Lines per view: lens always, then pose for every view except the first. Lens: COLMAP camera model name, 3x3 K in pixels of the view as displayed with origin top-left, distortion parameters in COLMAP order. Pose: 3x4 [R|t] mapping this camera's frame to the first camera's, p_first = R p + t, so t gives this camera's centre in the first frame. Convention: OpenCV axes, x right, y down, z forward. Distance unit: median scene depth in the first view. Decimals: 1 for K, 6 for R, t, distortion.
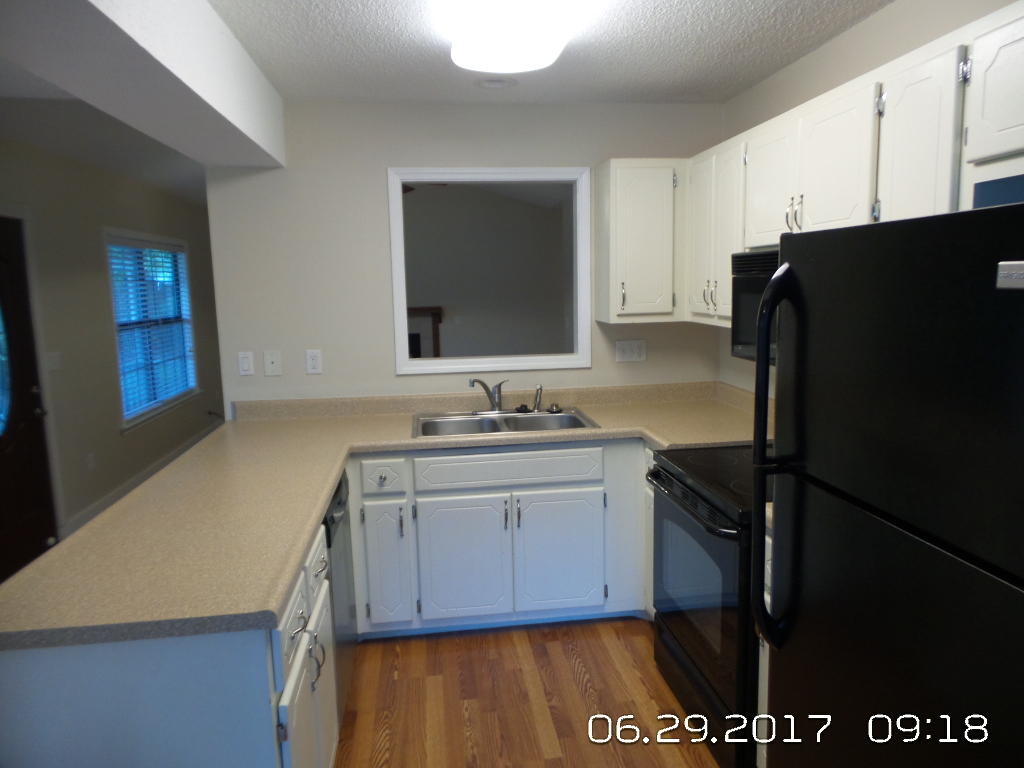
lens RADIAL K [[693.7, 0, 520.8], [0, 693.7, 386.1], [0, 0, 1]] dist [-0.004152, -0.000887]
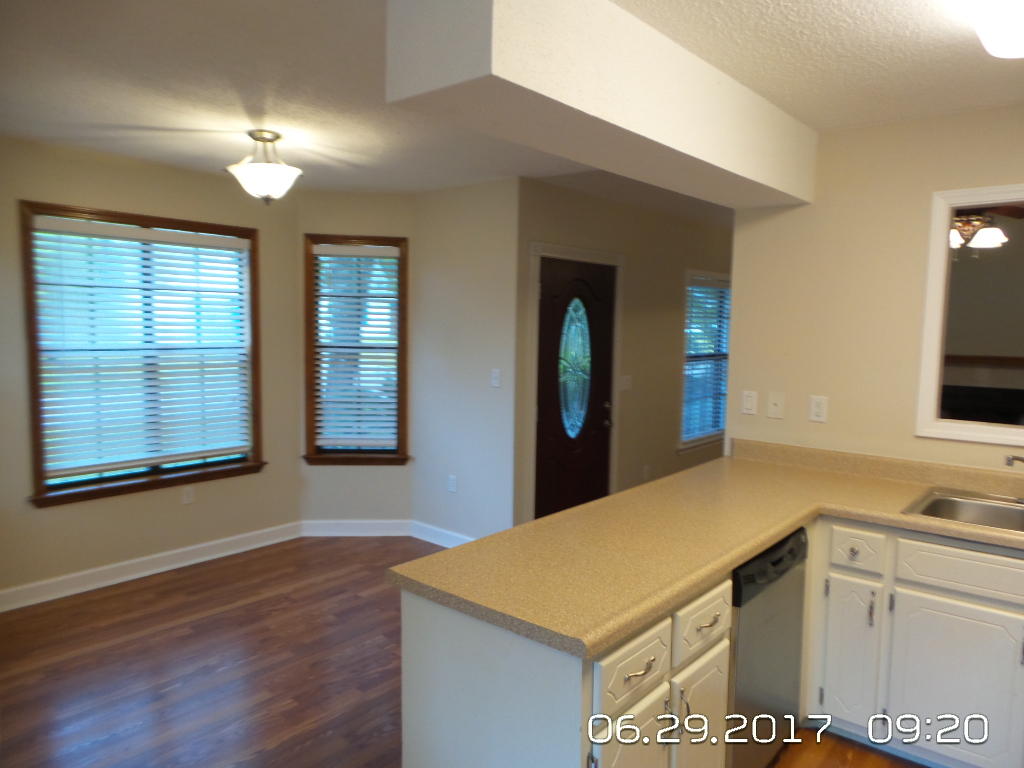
lens RADIAL K [[693.7, 0, 517.5], [0, 693.7, 388.0], [0, 0, 1]] dist [-0.004152, -0.000887]
pose [[0.672334, 0.096137, -0.733978, 0.130123], [-0.133834, 0.990978, 0.007205, -0.018381], [0.728049, 0.093387, 0.679135, 0.088818]]
